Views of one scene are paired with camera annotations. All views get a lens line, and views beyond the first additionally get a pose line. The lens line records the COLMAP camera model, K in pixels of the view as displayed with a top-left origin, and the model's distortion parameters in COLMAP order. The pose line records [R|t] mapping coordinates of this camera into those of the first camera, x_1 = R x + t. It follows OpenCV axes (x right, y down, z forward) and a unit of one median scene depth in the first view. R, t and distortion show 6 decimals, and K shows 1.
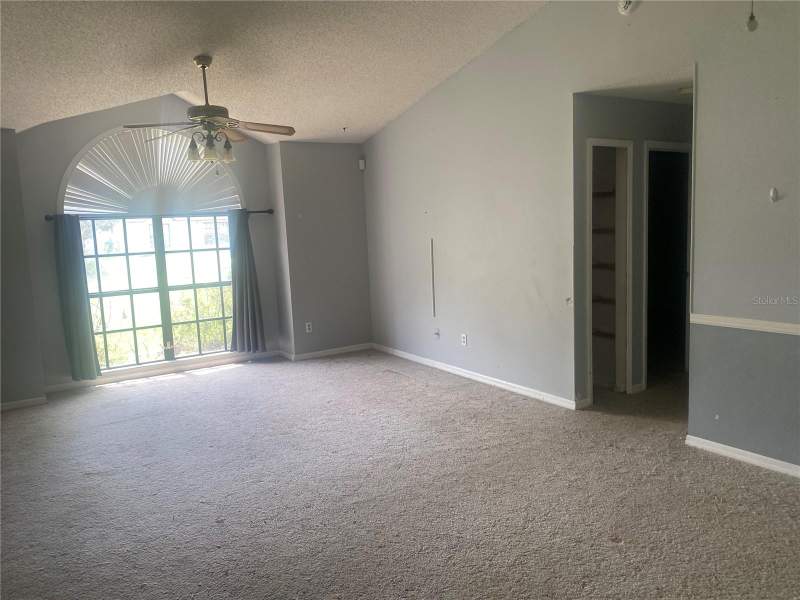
lens RADIAL K [[612.8, 0, 400.0], [0, 612.8, 300.0], [0, 0, 1]] dist [0.117987, -0.192694]
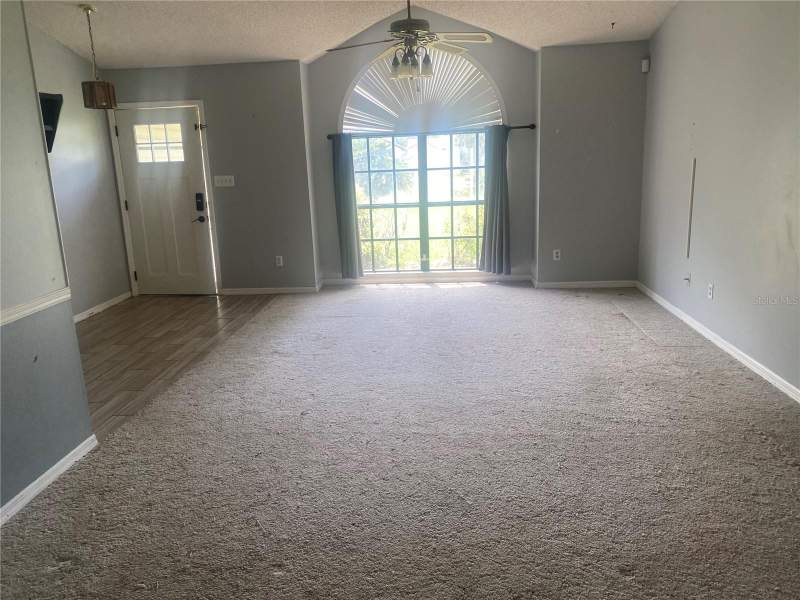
lens RADIAL K [[612.8, 0, 400.0], [0, 612.8, 300.0], [0, 0, 1]] dist [0.117987, -0.192694]
pose [[0.794172, 0.150616, -0.588732, 0.240787], [-0.073076, 0.985438, 0.153530, -0.015363], [0.603283, -0.078907, 0.793614, 0.121422]]
